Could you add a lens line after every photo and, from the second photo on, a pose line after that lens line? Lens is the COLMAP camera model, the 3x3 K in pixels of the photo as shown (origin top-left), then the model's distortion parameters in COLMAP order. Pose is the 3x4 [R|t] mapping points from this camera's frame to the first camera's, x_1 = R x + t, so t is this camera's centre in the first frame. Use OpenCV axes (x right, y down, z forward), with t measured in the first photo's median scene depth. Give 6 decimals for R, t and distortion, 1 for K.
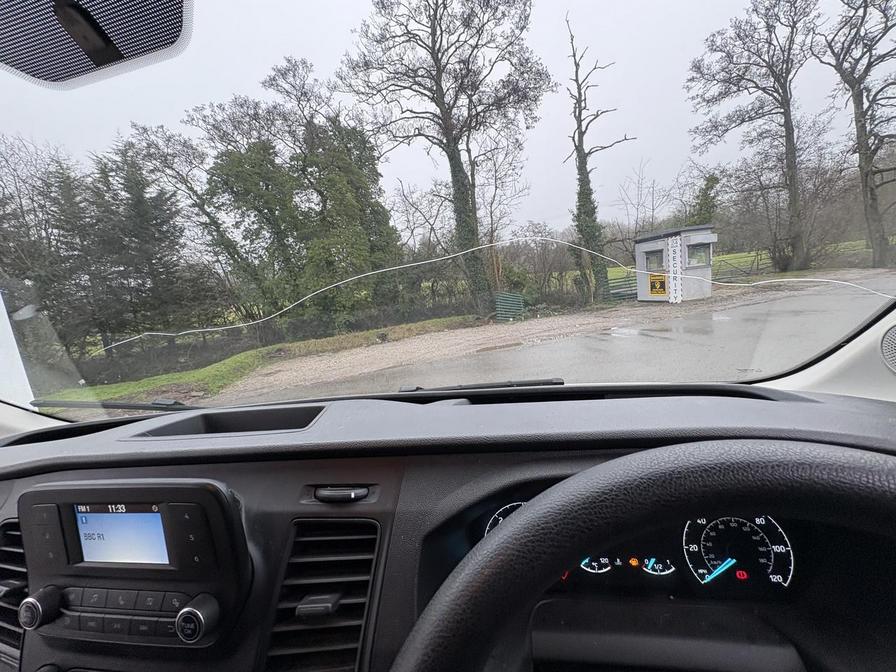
lens RADIAL K [[356.8, 0, 445.2], [0, 356.8, 337.0], [0, 0, 1]] dist [-0.000943, 0.000254]
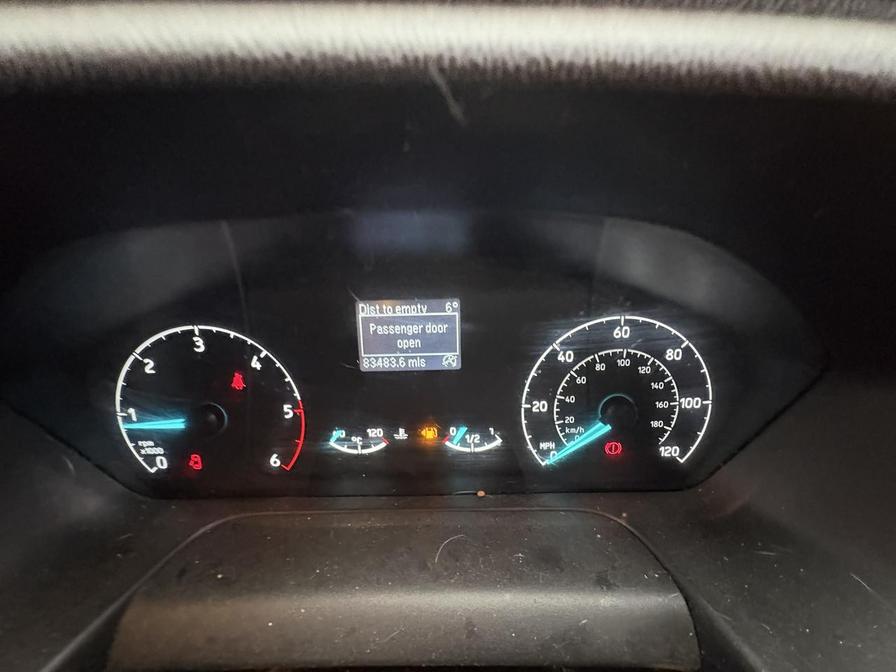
lens RADIAL K [[356.8, 0, 450.5], [0, 356.8, 333.6], [0, 0, 1]] dist [-0.000943, 0.000254]
pose [[0.974846, -0.004948, 0.222827, 0.473540], [-0.080728, 0.924032, 0.373696, 0.329264], [-0.207748, -0.382284, 0.900389, 0.629703]]
